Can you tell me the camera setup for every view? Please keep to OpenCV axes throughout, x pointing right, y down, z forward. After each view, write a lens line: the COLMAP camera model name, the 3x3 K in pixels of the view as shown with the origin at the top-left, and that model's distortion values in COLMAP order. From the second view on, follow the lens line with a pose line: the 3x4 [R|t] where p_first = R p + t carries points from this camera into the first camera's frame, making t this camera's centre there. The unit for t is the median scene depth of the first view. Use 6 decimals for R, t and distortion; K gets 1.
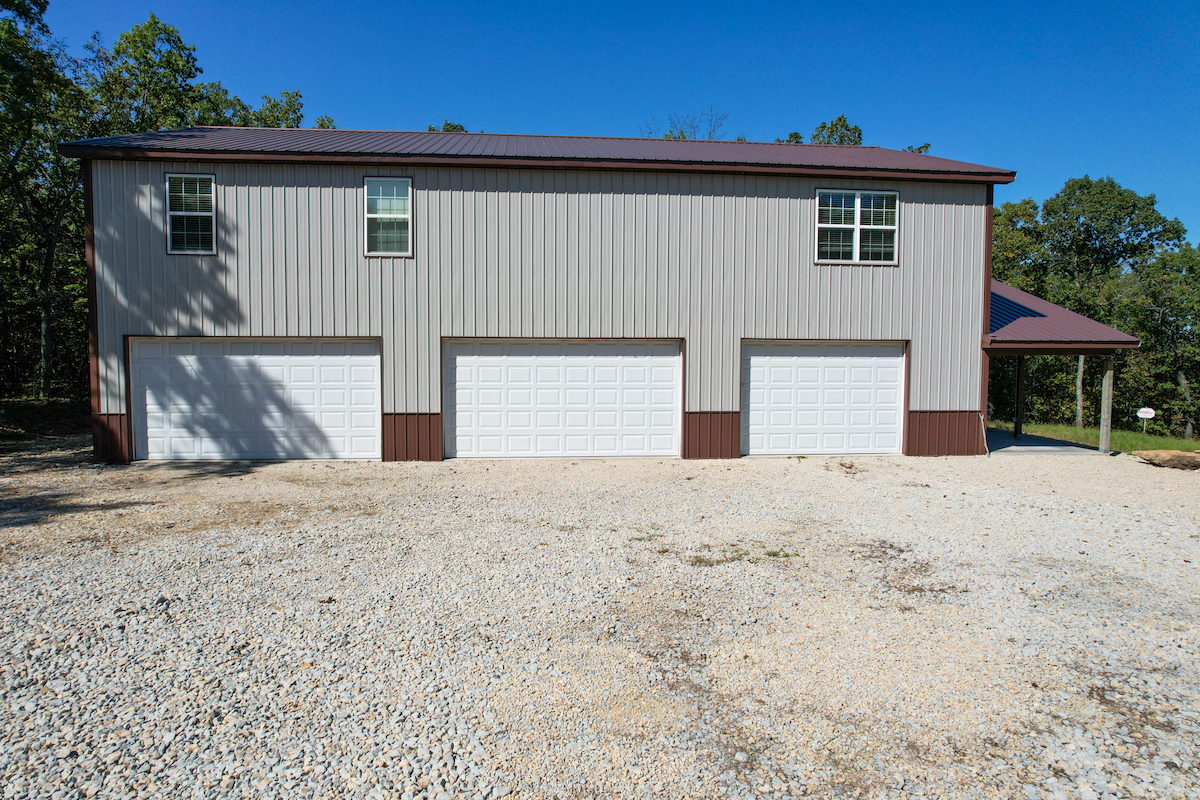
lens RADIAL K [[769.3, 0, 595.1], [0, 769.3, 396.9], [0, 0, 1]] dist [-0.077138, 0.069848]
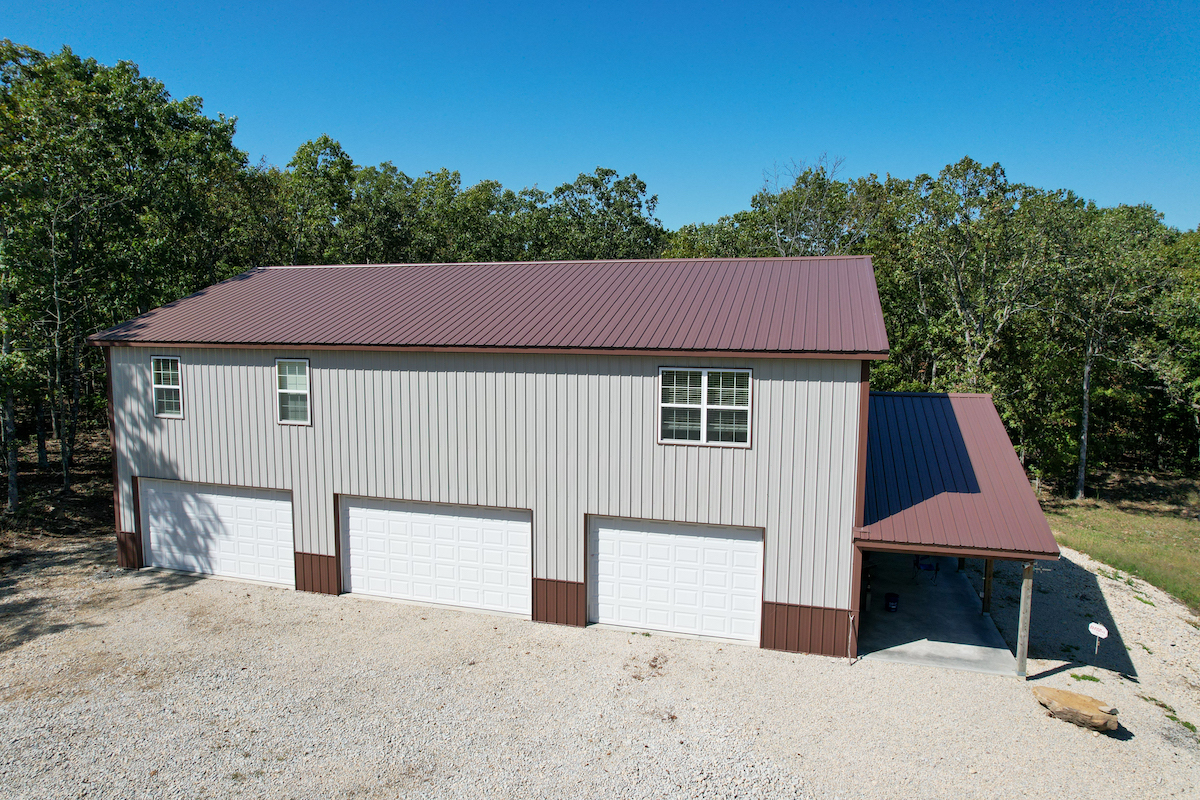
lens RADIAL K [[769.3, 0, 595.1], [0, 769.3, 396.9], [0, 0, 1]] dist [-0.077138, 0.069848]
pose [[0.928165, 0.038658, -0.370155, 0.572896], [-0.024674, 0.998794, 0.042443, -0.273477], [0.371349, -0.030260, 0.928000, 0.068300]]
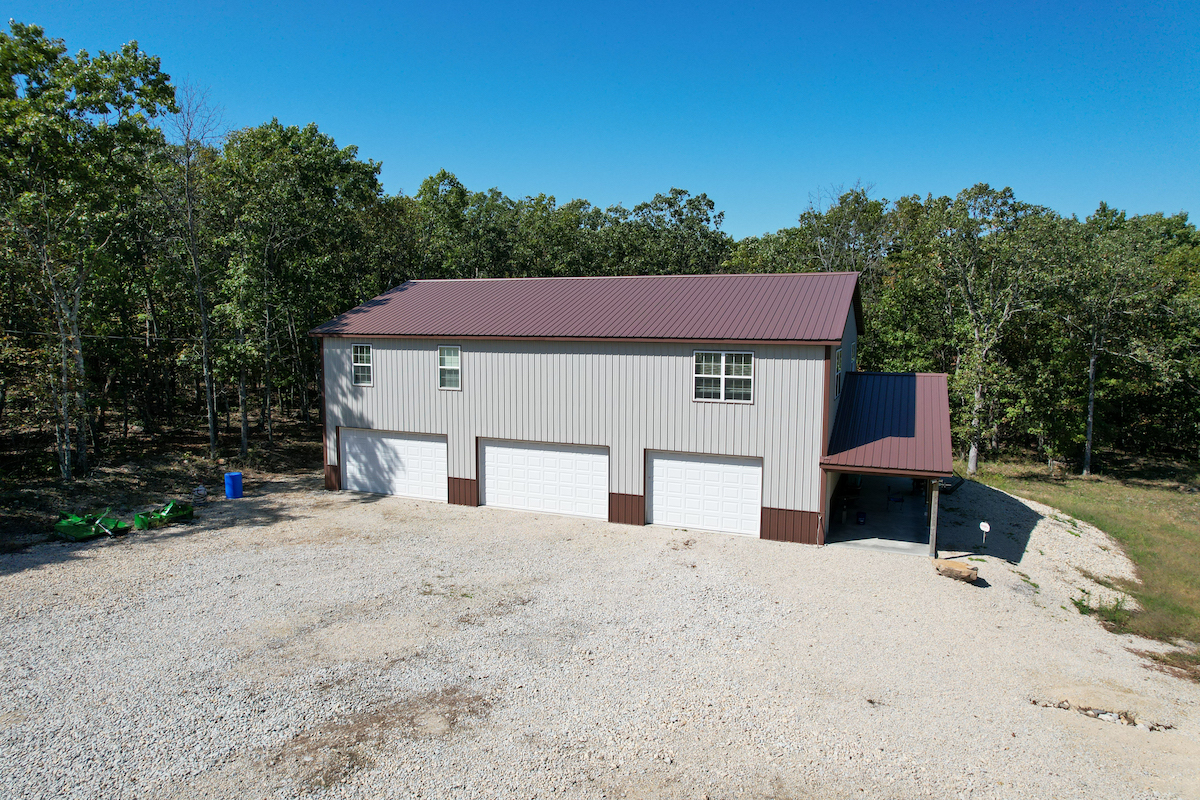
lens RADIAL K [[769.3, 0, 595.1], [0, 769.3, 396.9], [0, 0, 1]] dist [-0.077138, 0.069848]
pose [[0.881756, 0.047109, -0.469348, 0.813738], [-0.029377, 0.998553, 0.045037, -0.243753], [0.470791, -0.025923, 0.881864, -0.383975]]
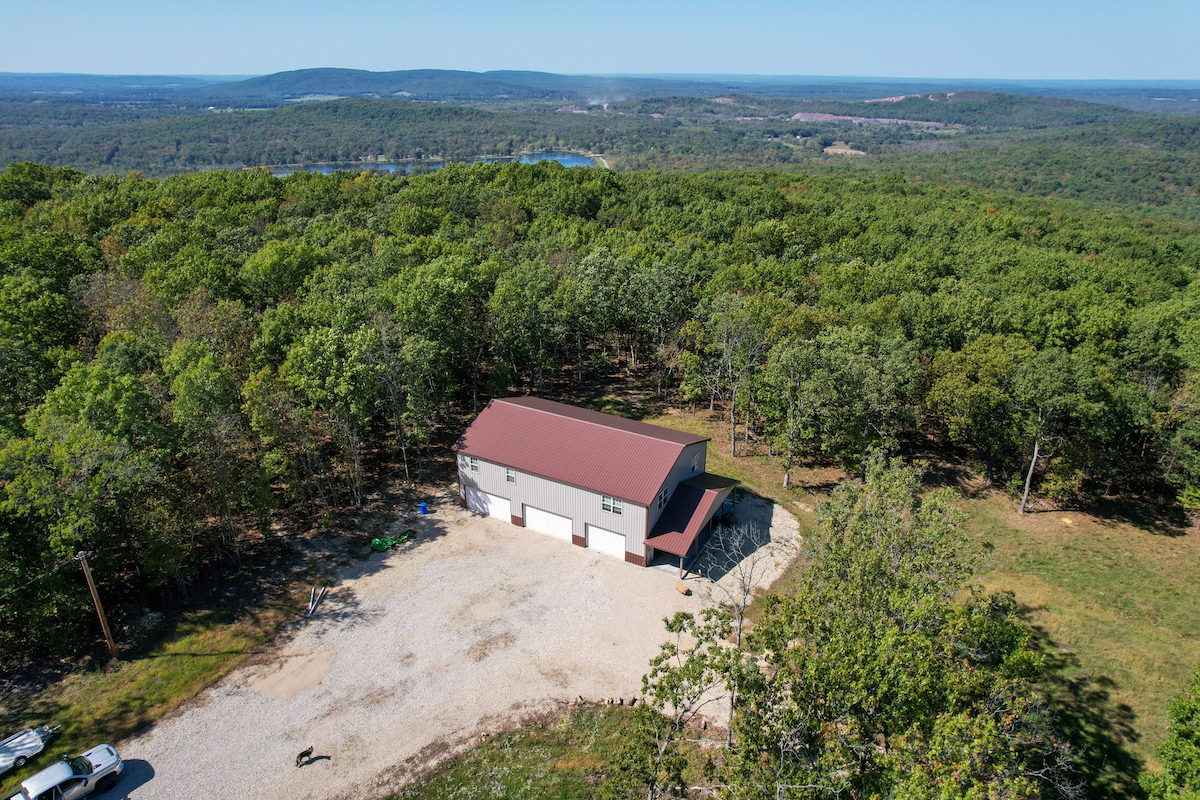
lens RADIAL K [[769.3, 0, 595.1], [0, 769.3, 396.9], [0, 0, 1]] dist [-0.077138, 0.069848]
pose [[0.820996, 0.225917, -0.524334, 2.141182], [-0.037927, 0.937933, 0.344737, -2.025562], [0.569672, -0.263141, 0.778608, -1.846730]]
